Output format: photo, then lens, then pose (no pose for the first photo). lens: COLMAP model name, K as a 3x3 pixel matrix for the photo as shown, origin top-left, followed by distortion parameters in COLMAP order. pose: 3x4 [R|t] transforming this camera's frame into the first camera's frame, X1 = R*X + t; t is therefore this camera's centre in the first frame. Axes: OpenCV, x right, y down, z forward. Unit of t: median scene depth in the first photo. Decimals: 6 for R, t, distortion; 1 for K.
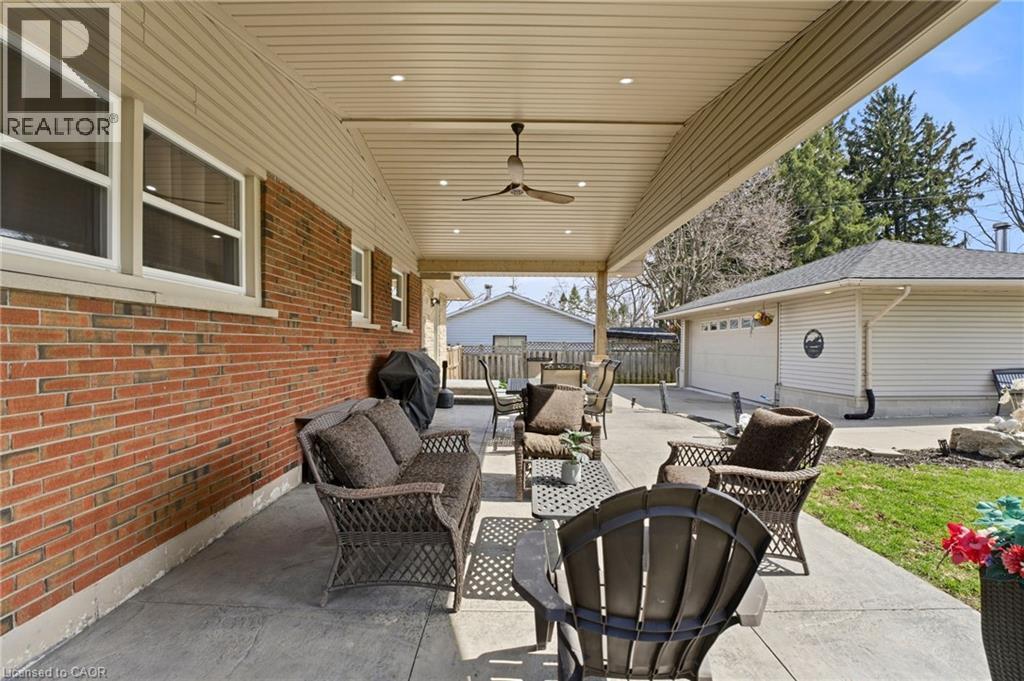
lens RADIAL K [[430.4, 0, 512.0], [0, 430.4, 340.5], [0, 0, 1]] dist [-0.000808, -0.000105]
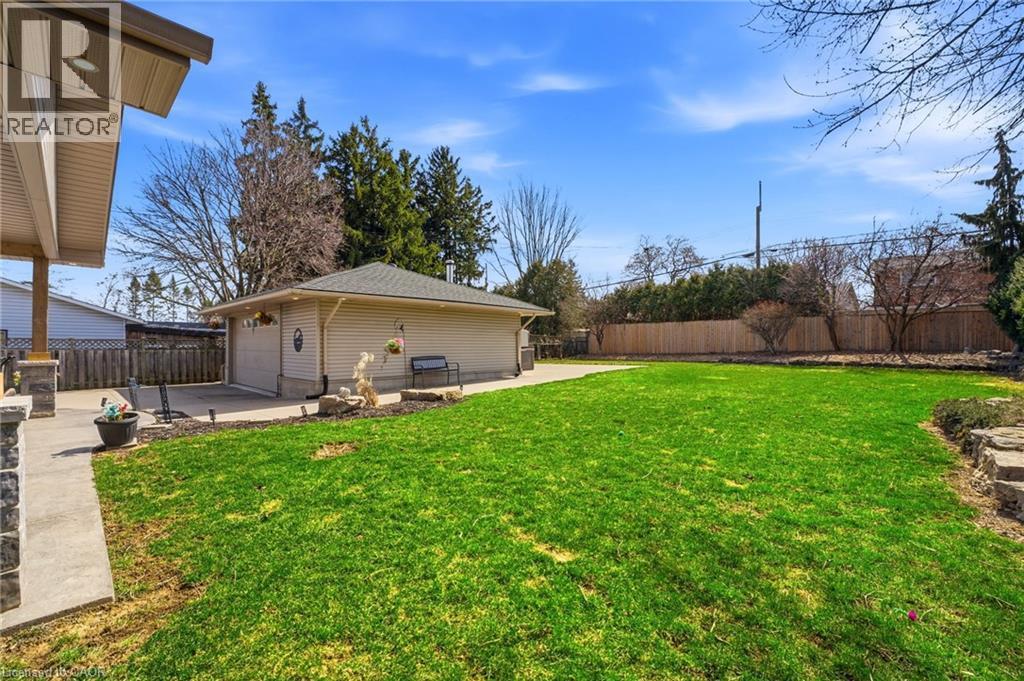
lens RADIAL K [[430.4, 0, 512.0], [0, 430.4, 340.5], [0, 0, 1]] dist [-0.000808, -0.000105]
pose [[0.711450, 0.001069, 0.702736, 0.095279], [-0.004530, 0.999985, 0.003065, 0.000709], [-0.702722, -0.005364, 0.711444, -0.096917]]
